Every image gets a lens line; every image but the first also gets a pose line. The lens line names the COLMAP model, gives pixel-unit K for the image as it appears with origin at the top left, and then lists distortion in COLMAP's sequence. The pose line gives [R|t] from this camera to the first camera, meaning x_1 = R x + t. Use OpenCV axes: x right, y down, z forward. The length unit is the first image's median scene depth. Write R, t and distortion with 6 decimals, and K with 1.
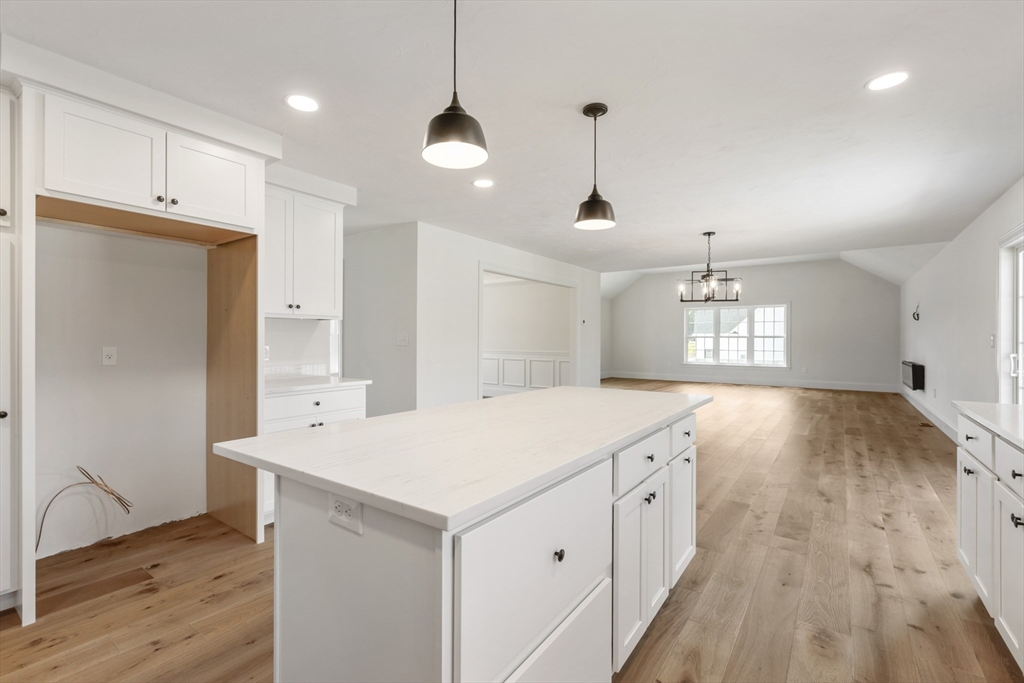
lens RADIAL K [[457.6, 0, 514.7], [0, 457.6, 339.7], [0, 0, 1]] dist [0.002479, 0.001103]
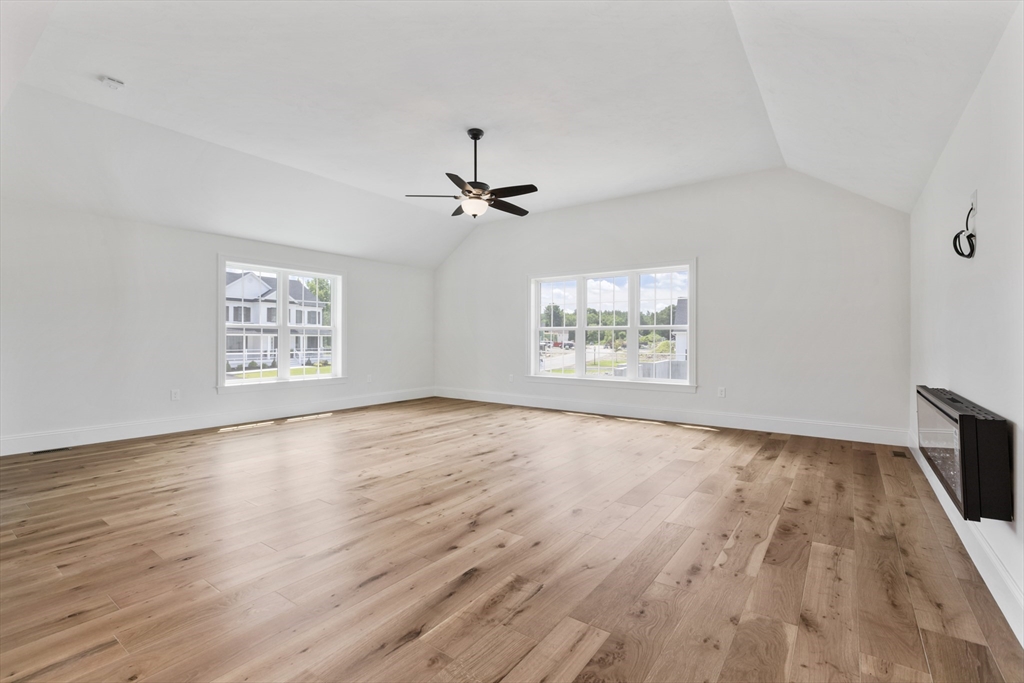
lens RADIAL K [[457.6, 0, 513.4], [0, 457.6, 335.9], [0, 0, 1]] dist [0.002479, 0.001103]
pose [[0.999891, -0.003008, -0.014476, 0.625267], [0.002878, 0.999956, -0.008947, 0.012423], [0.014502, 0.008905, 0.999855, 0.745022]]
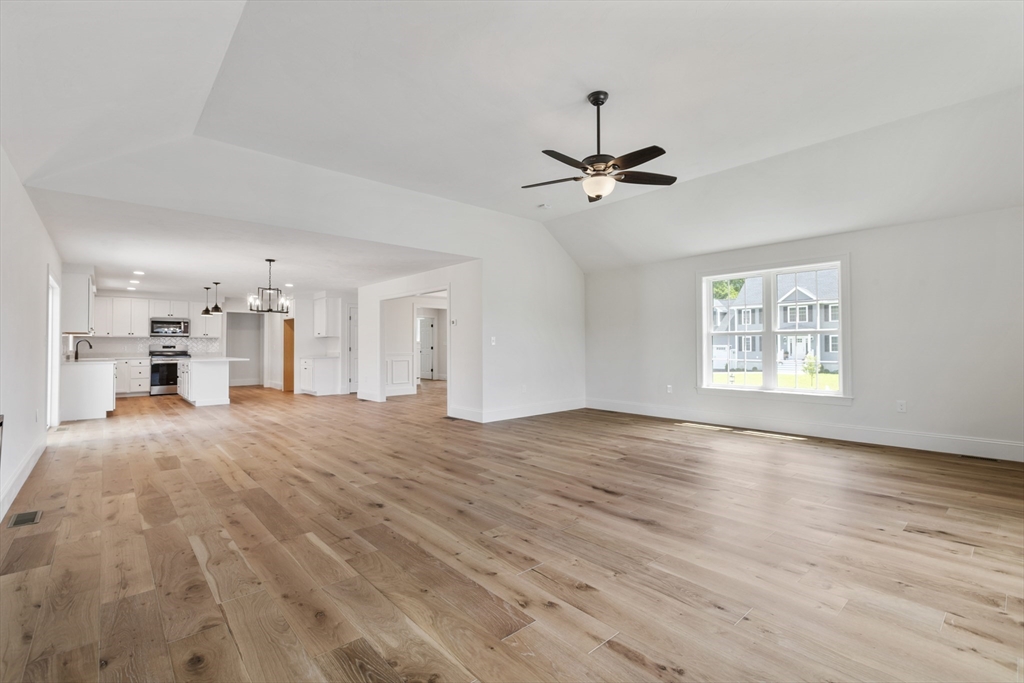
lens RADIAL K [[457.6, 0, 513.0], [0, 457.6, 337.0], [0, 0, 1]] dist [0.002479, 0.001103]
pose [[-0.224254, -0.022799, -0.974264, 1.046695], [0.000502, 0.999723, -0.023510, 0.012950], [0.974531, -0.005761, -0.224180, 1.334070]]
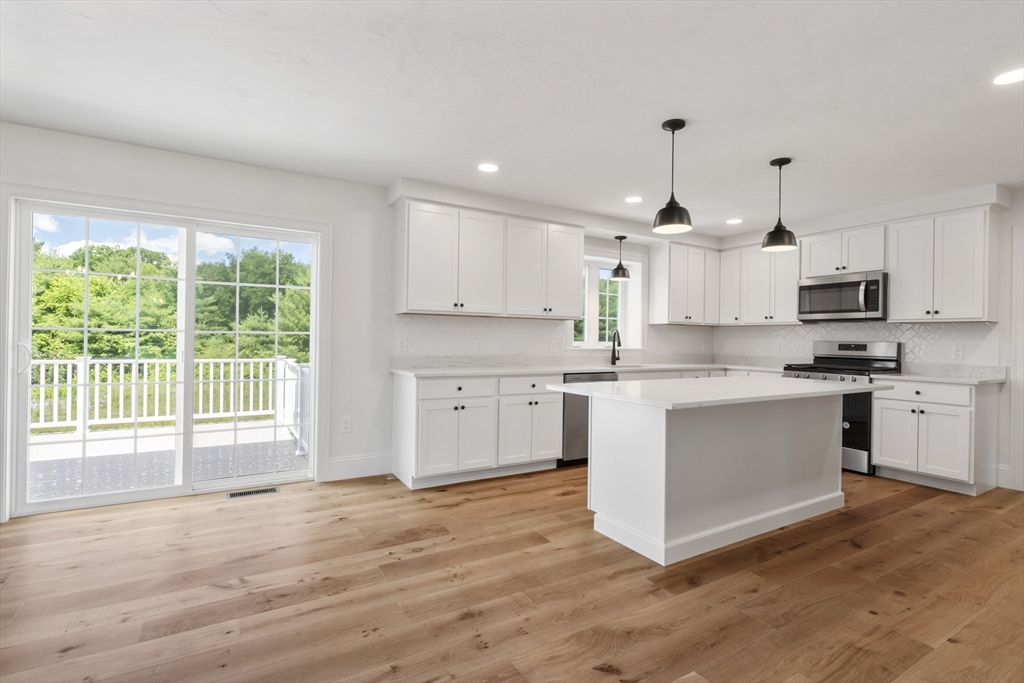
lens RADIAL K [[482.7, 0, 512.2], [0, 482.7, 340.5], [0, 0, 1]] dist [0.000316, -0.000452]
pose [[-0.911318, -0.015483, 0.411412, 0.015129], [-0.014873, 0.999878, 0.004683, 0.005295], [-0.411435, -0.001852, -0.911437, 0.686239]]
